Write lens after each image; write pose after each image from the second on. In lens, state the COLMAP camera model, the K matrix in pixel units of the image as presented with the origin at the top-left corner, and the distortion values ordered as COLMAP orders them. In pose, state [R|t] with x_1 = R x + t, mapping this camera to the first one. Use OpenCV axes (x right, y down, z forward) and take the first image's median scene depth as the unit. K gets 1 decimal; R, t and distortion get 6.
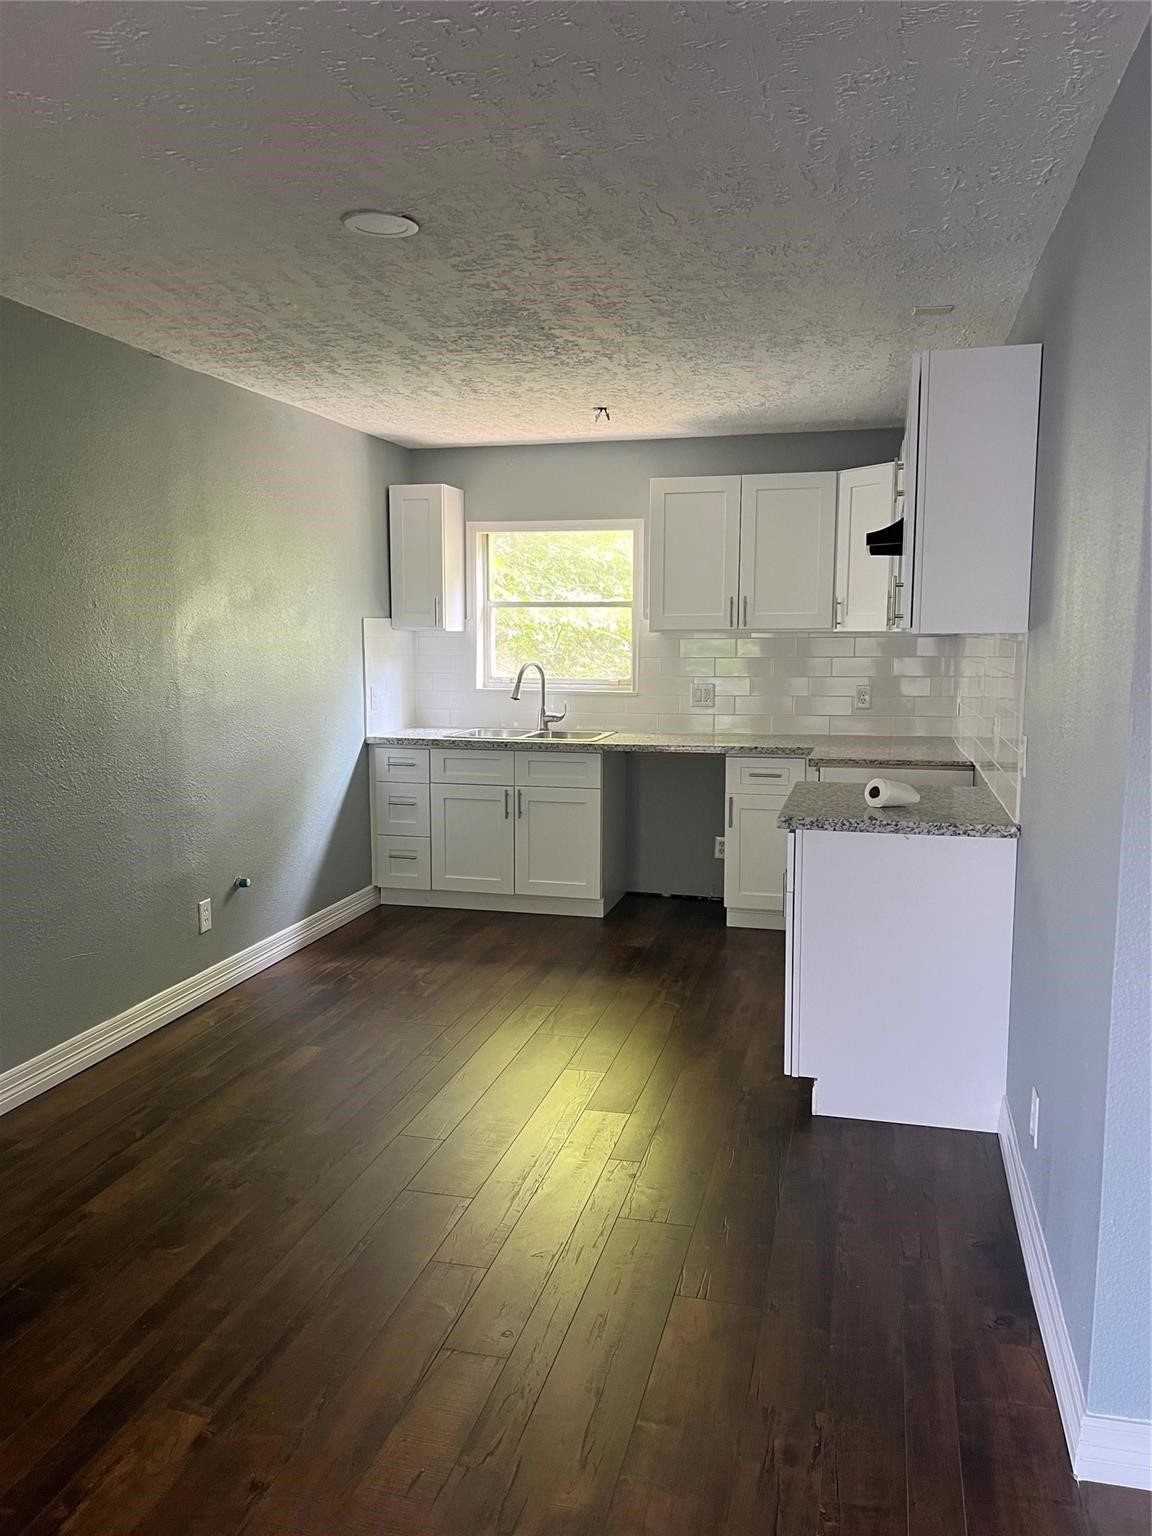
lens RADIAL K [[1169.6, 0, 576.0], [0, 1169.6, 768.0], [0, 0, 1]] dist [0.087839, 0.000107]
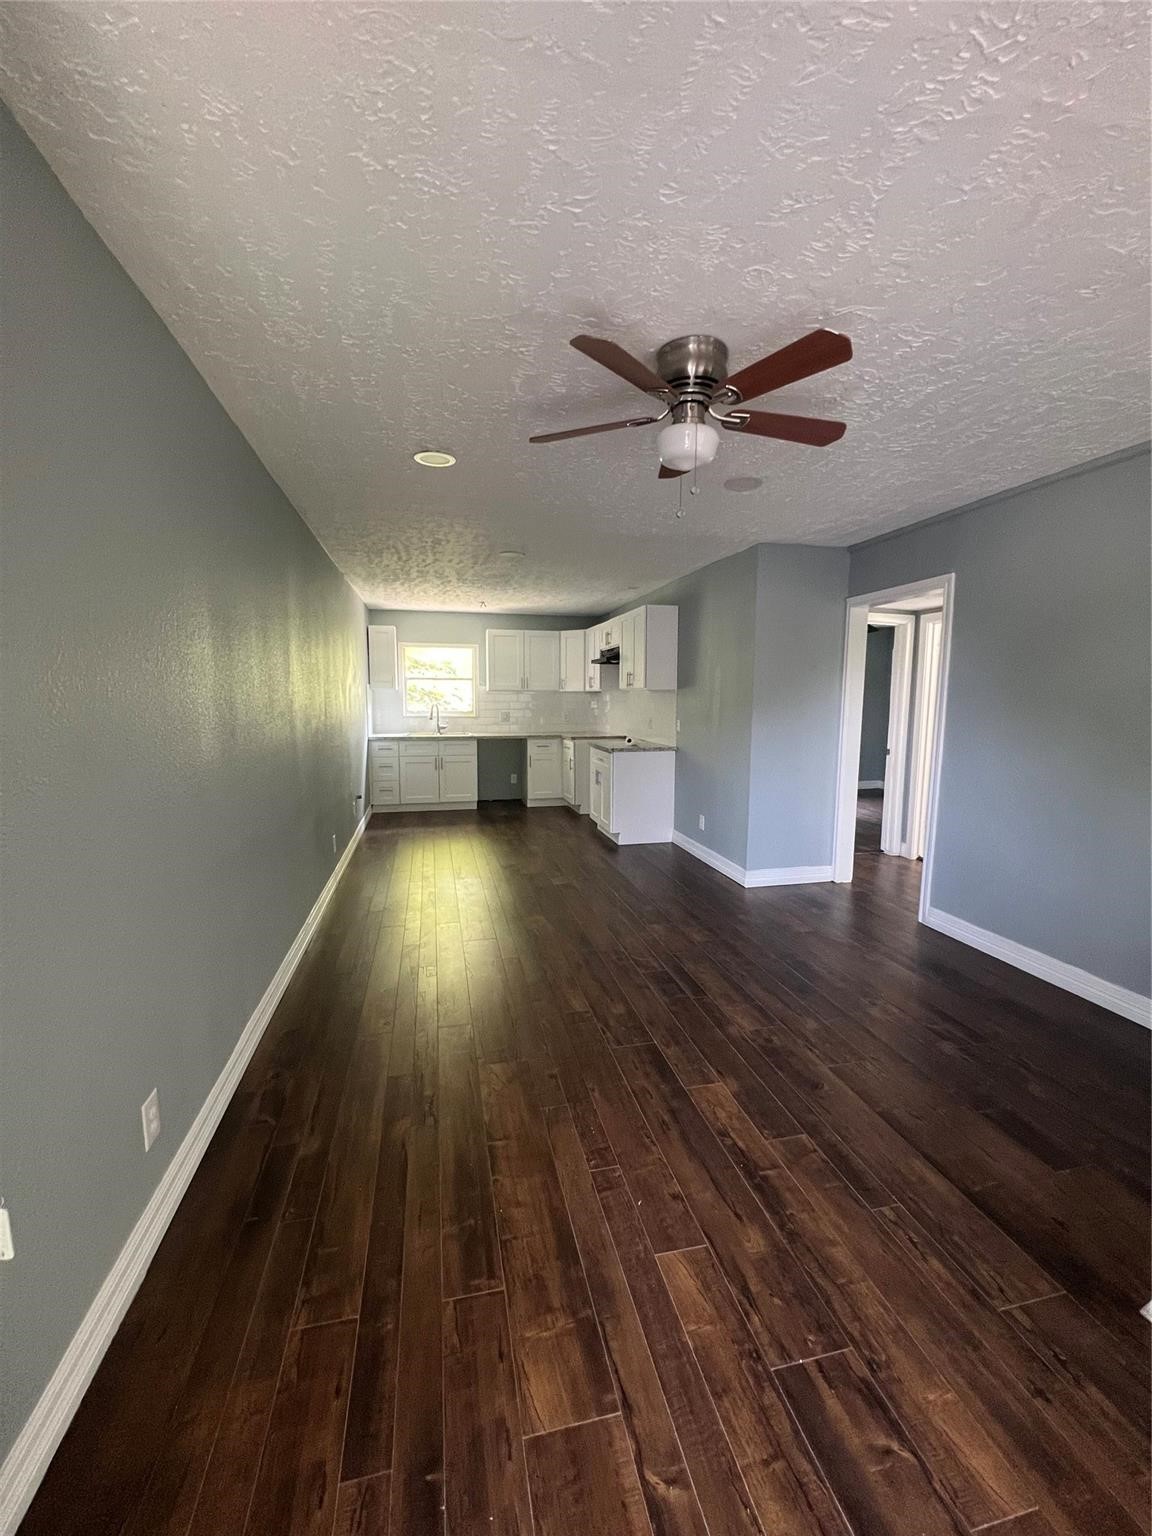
lens RADIAL K [[614.3, 0, 576.0], [0, 614.3, 768.0], [0, 0, 1]] dist [0.000038, 0.000000]
pose [[0.885880, -0.048116, 0.461412, -0.378279], [0.054401, 0.998519, -0.000320, 0.055405], [-0.460713, 0.025385, 0.887186, -0.220097]]
